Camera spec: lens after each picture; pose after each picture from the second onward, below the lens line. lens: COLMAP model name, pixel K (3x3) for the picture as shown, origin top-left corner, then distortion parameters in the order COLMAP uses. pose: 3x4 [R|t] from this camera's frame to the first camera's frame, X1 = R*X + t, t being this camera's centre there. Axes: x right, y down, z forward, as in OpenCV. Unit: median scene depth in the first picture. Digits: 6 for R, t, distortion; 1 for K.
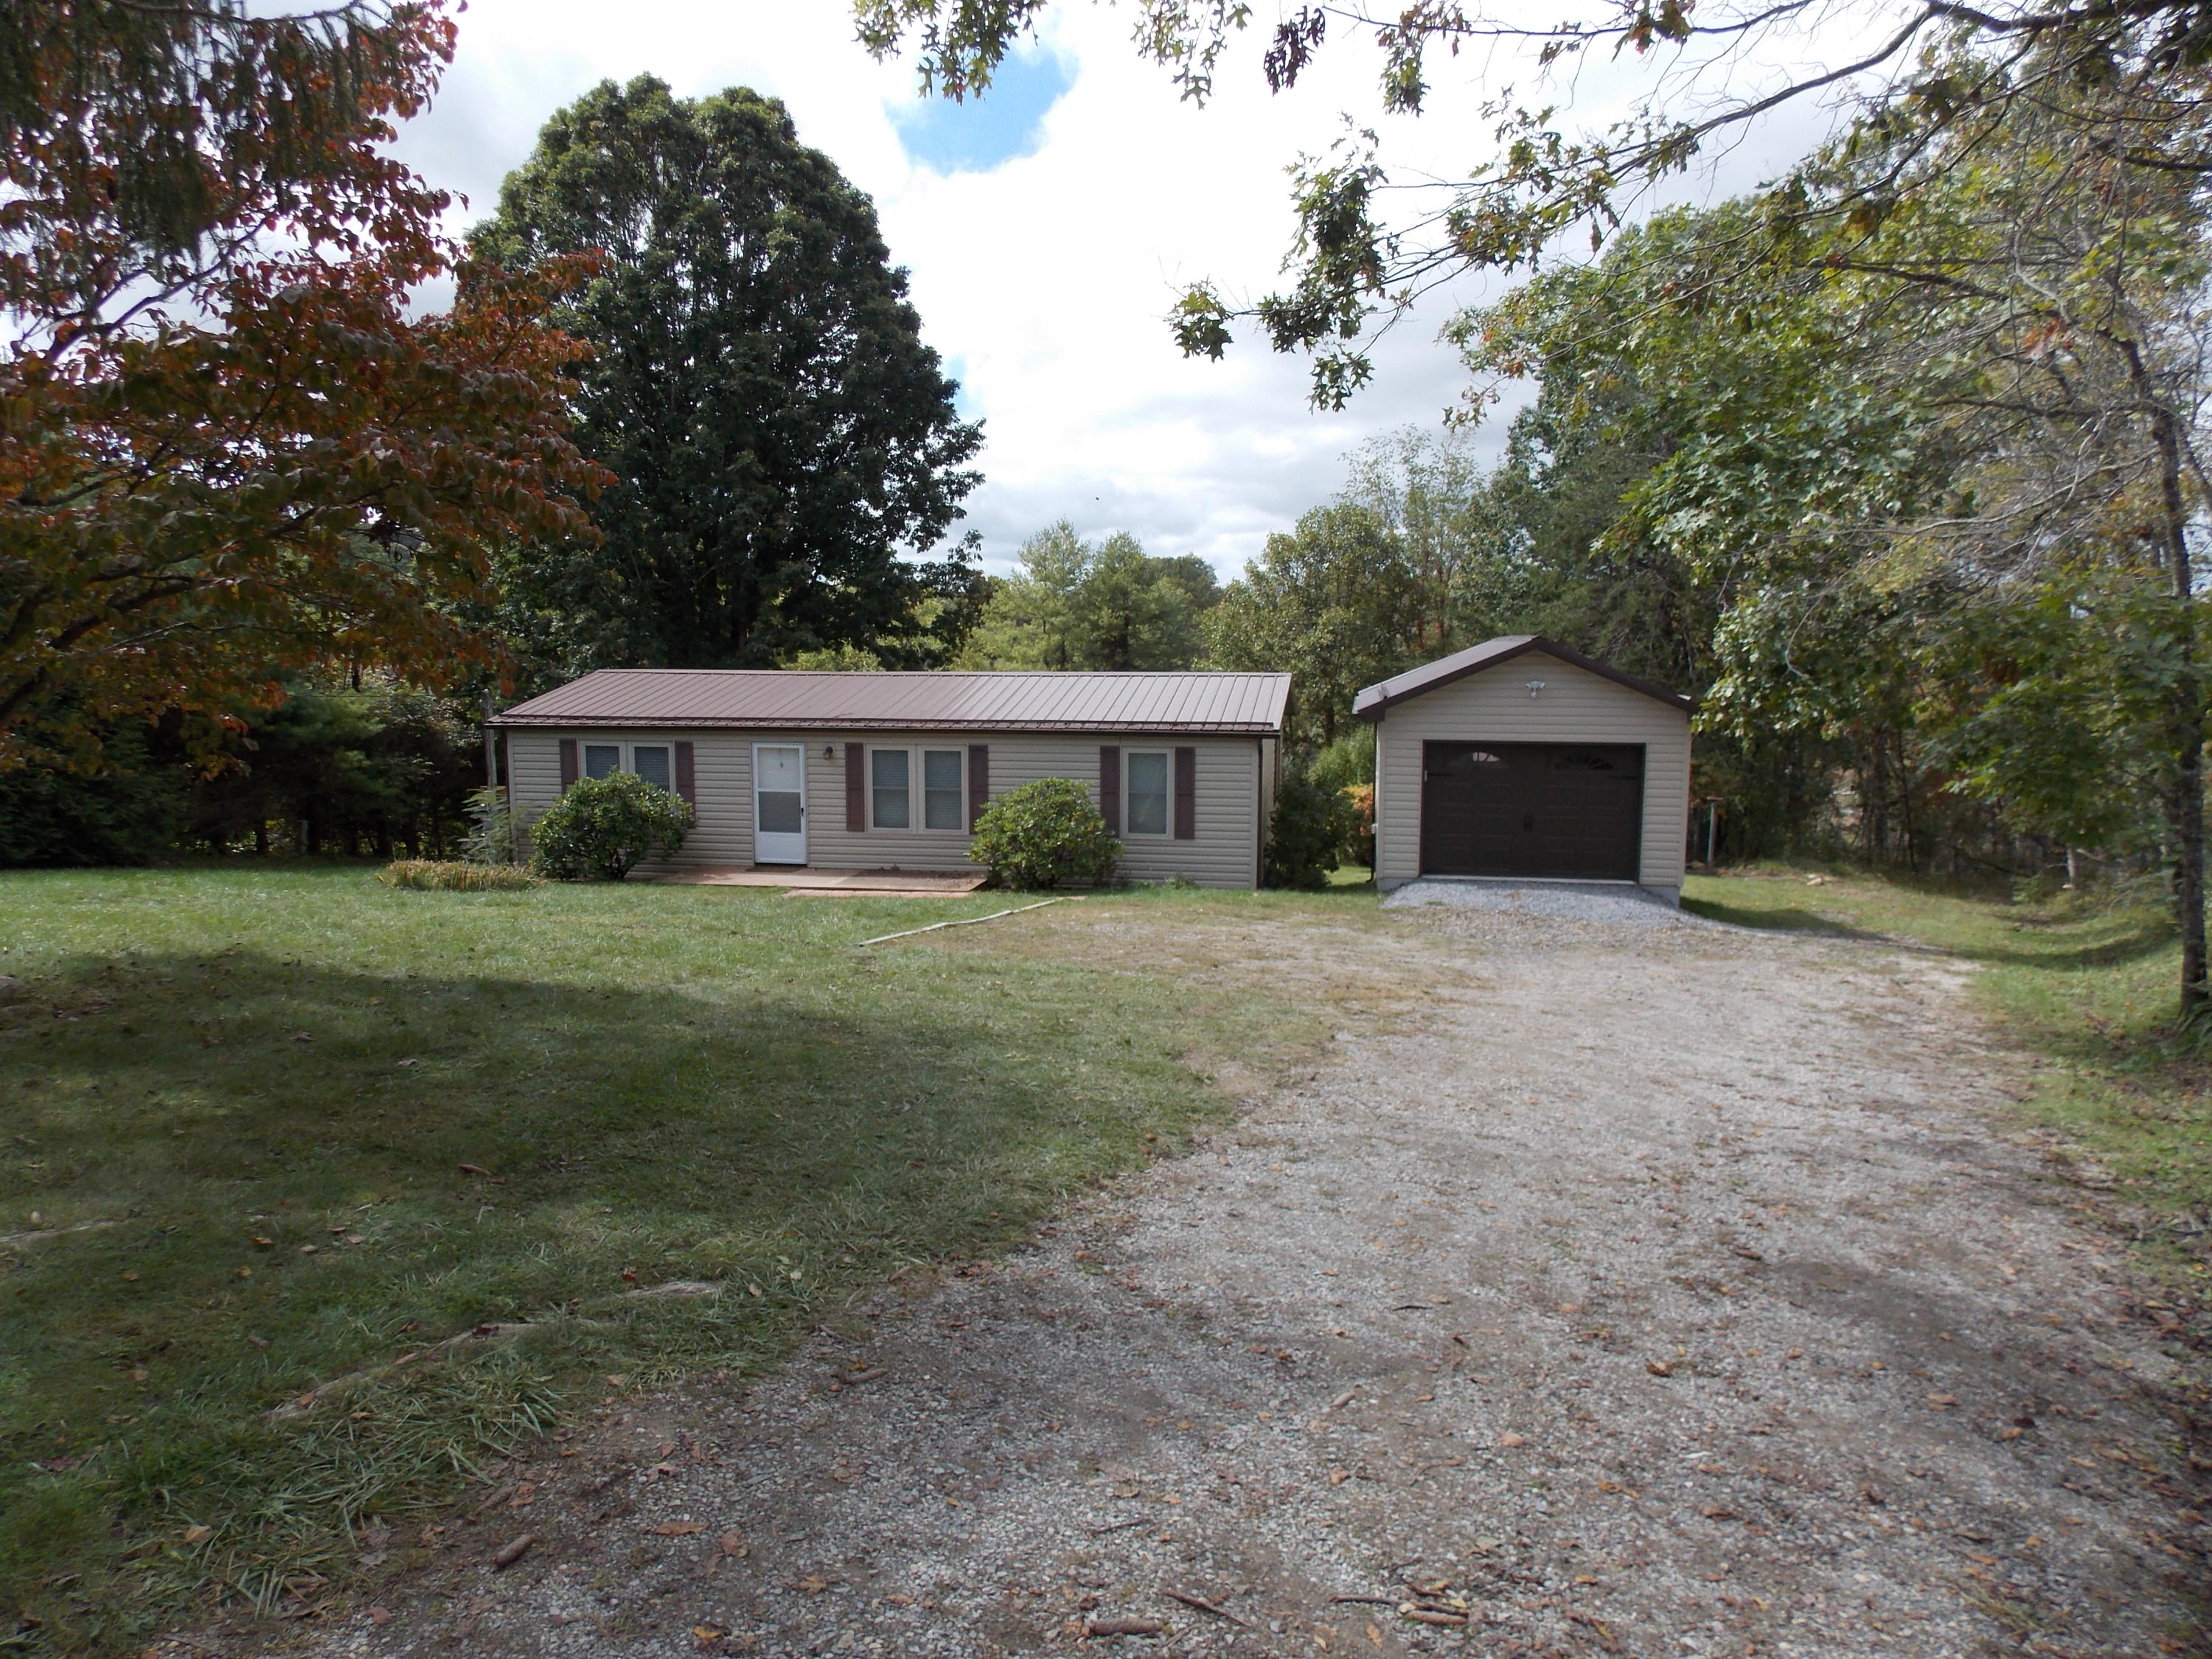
lens RADIAL K [[1467.8, 0, 1102.7], [0, 1467.8, 816.6], [0, 0, 1]] dist [-0.007307, 0.006273]
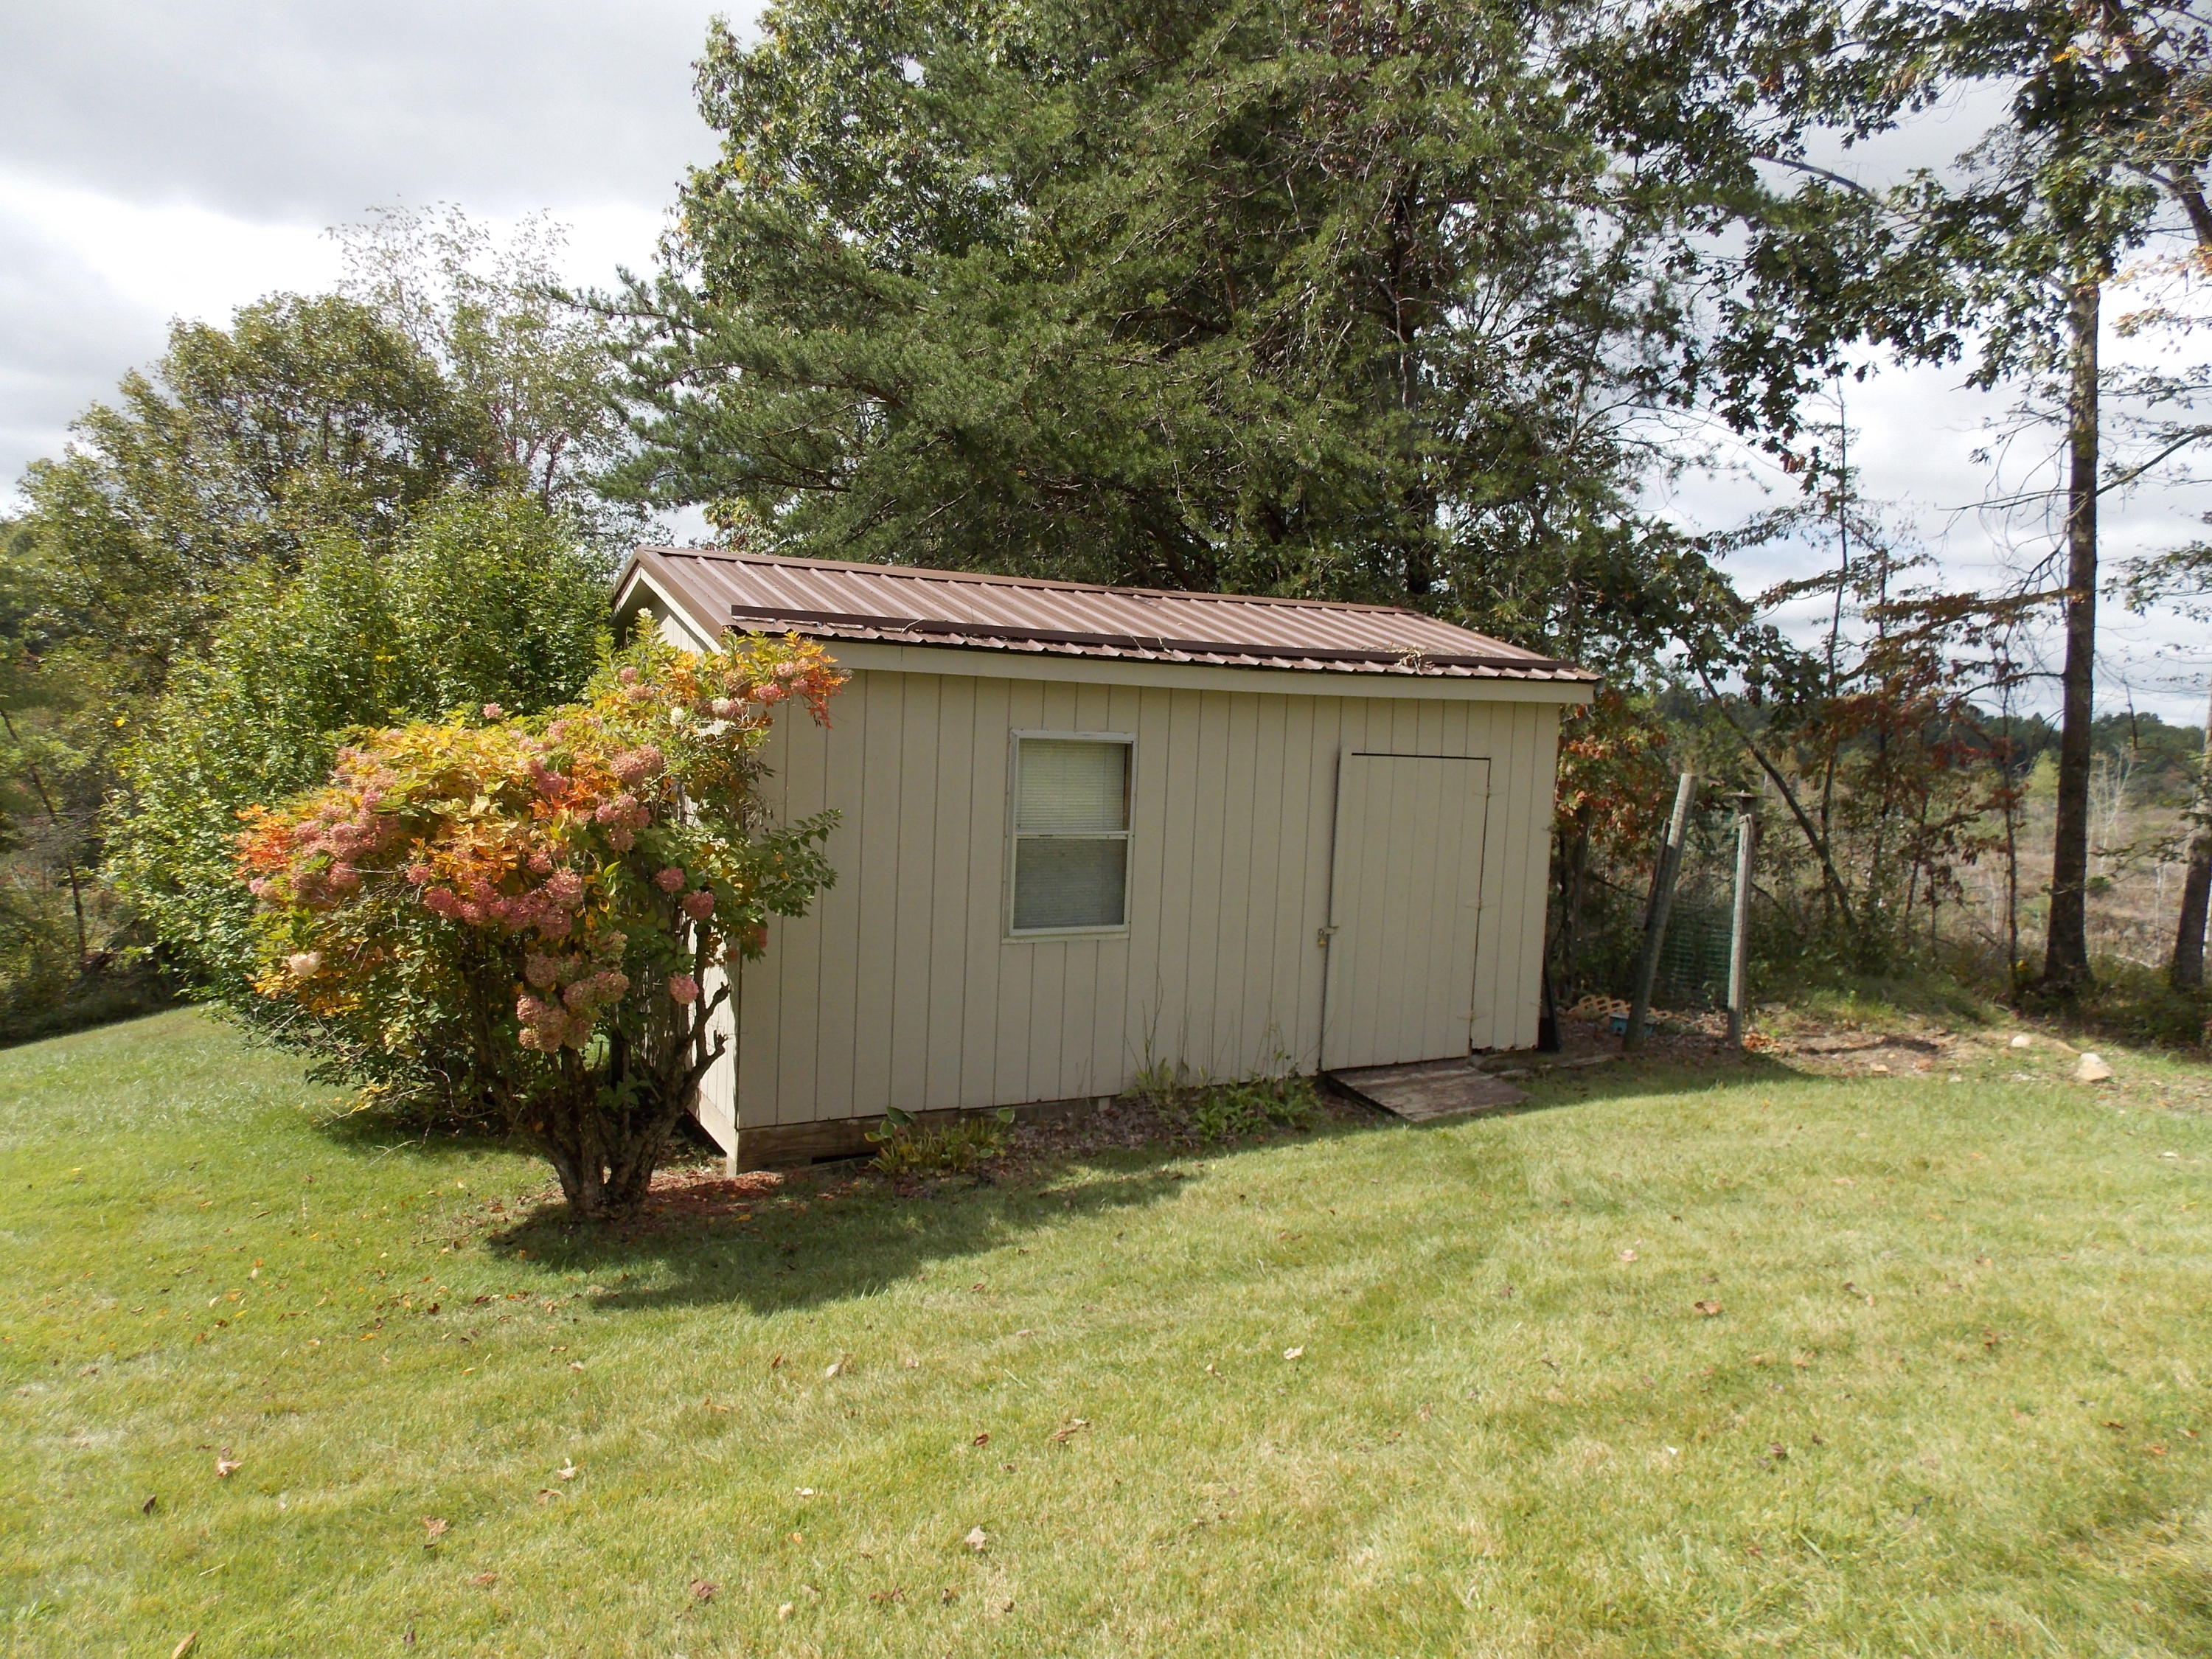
lens RADIAL K [[1467.8, 0, 1102.7], [0, 1467.8, 816.6], [0, 0, 1]] dist [-0.007307, 0.006273]
pose [[0.799821, -0.011650, 0.600125, 0.062055], [0.024773, 0.999600, -0.013611, -0.003004], [-0.599727, 0.025753, 0.799790, 0.387610]]
